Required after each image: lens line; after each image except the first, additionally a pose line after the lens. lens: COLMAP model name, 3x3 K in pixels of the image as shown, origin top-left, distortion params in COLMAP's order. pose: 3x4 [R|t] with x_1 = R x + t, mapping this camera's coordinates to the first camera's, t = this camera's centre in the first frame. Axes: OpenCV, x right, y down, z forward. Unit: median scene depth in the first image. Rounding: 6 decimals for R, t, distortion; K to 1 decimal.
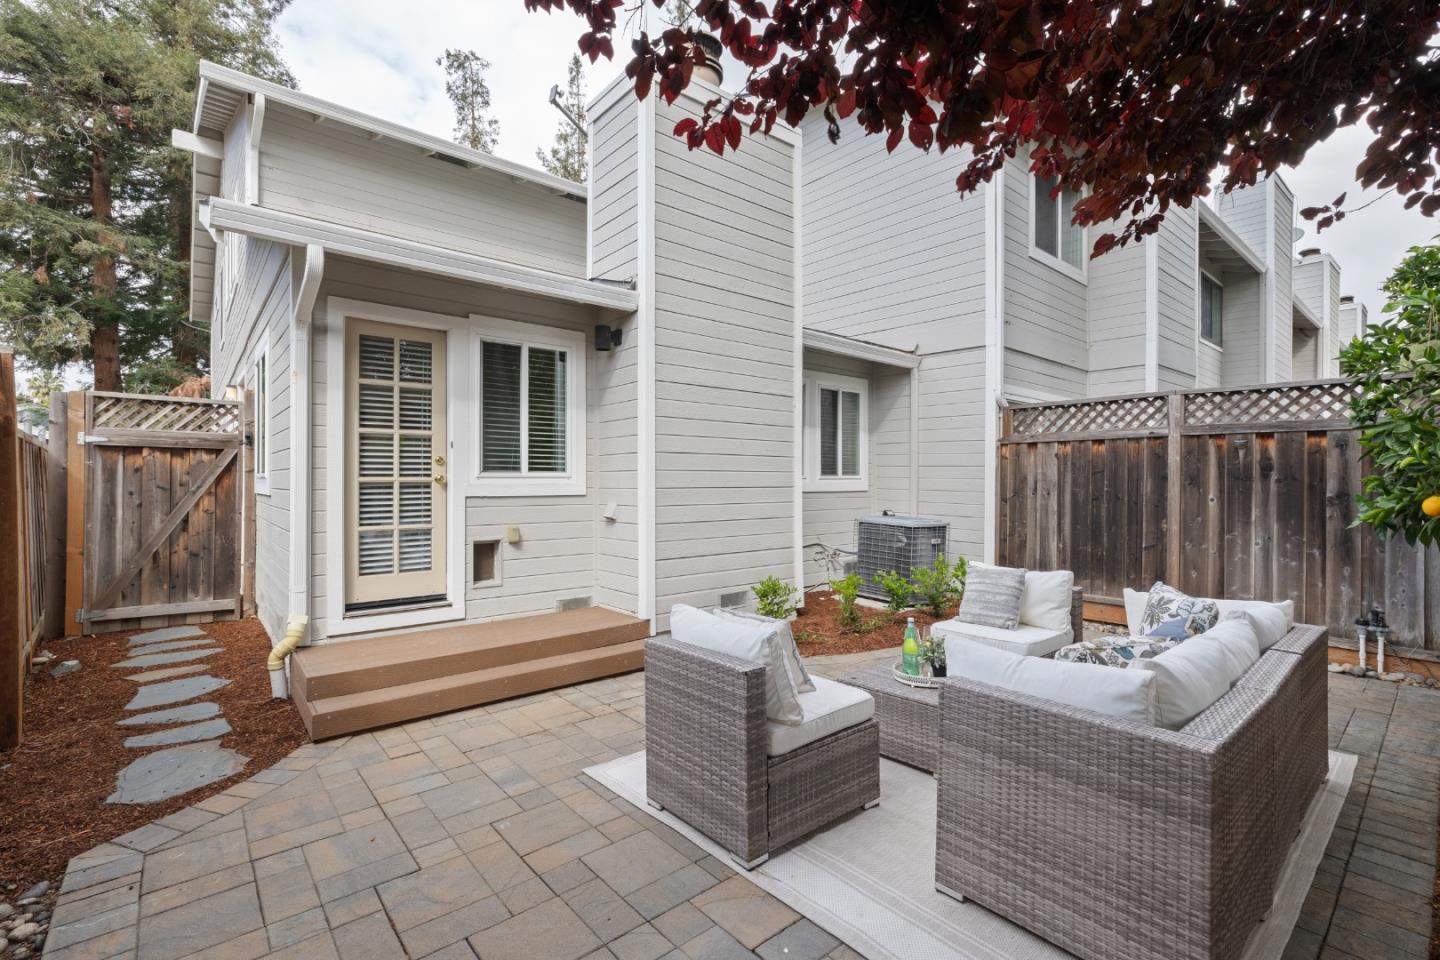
lens RADIAL K [[675.0, 0, 732.9], [0, 675.0, 475.6], [0, 0, 1]] dist [-0.005026, -0.000189]
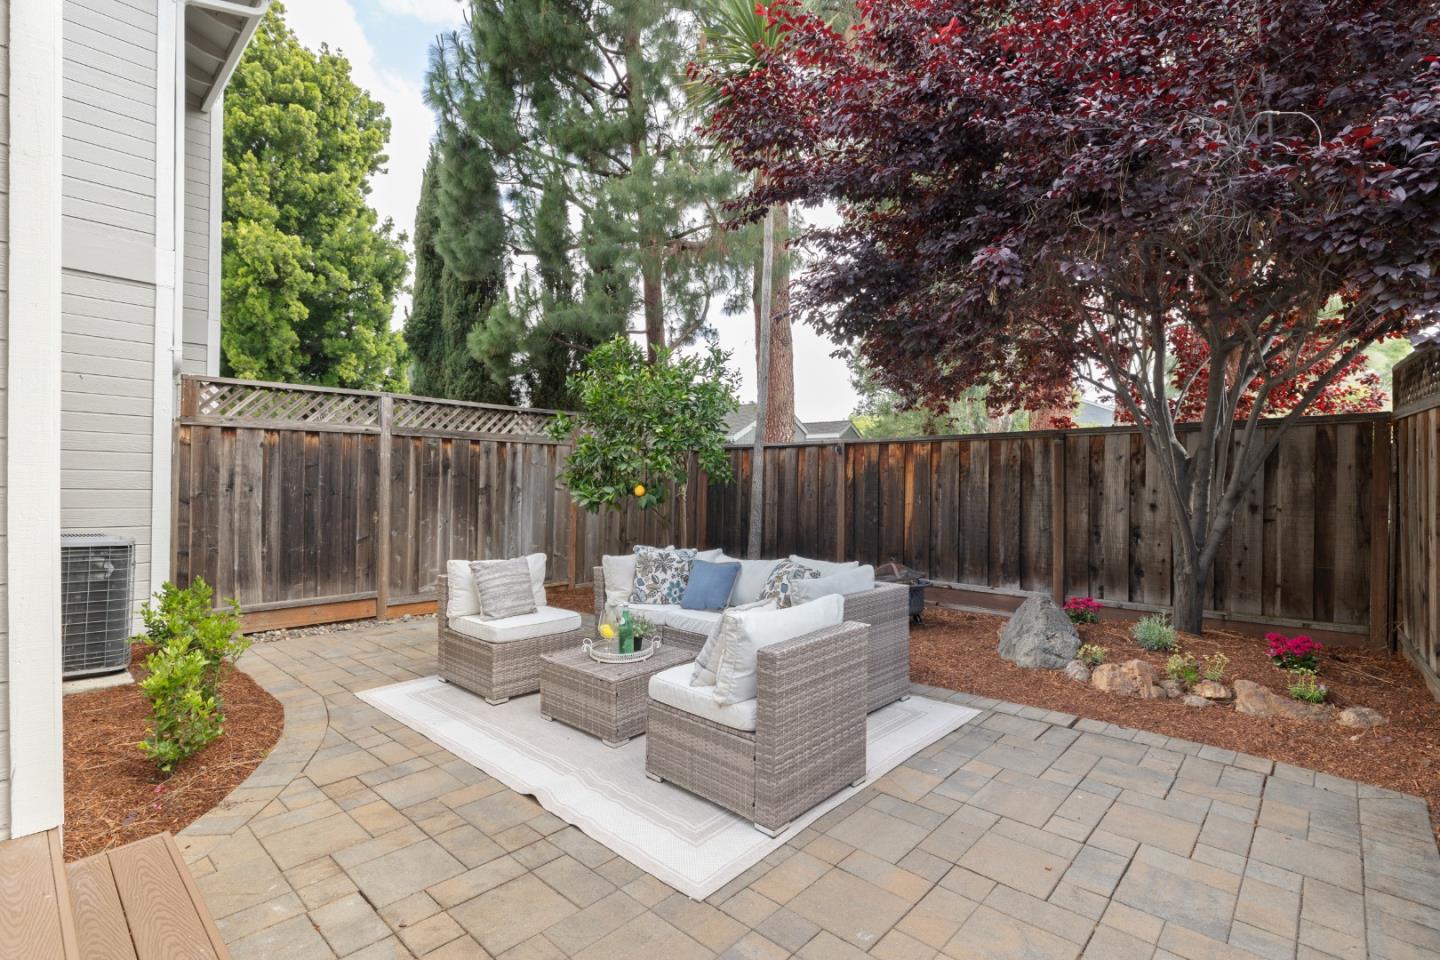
lens RADIAL K [[675.0, 0, 732.9], [0, 675.0, 475.6], [0, 0, 1]] dist [-0.005026, -0.000189]
pose [[-0.140899, 0.005731, 0.990007, -0.495955], [-0.012116, 0.999898, -0.007513, 0.008799], [-0.989950, -0.013054, -0.140815, 0.588960]]
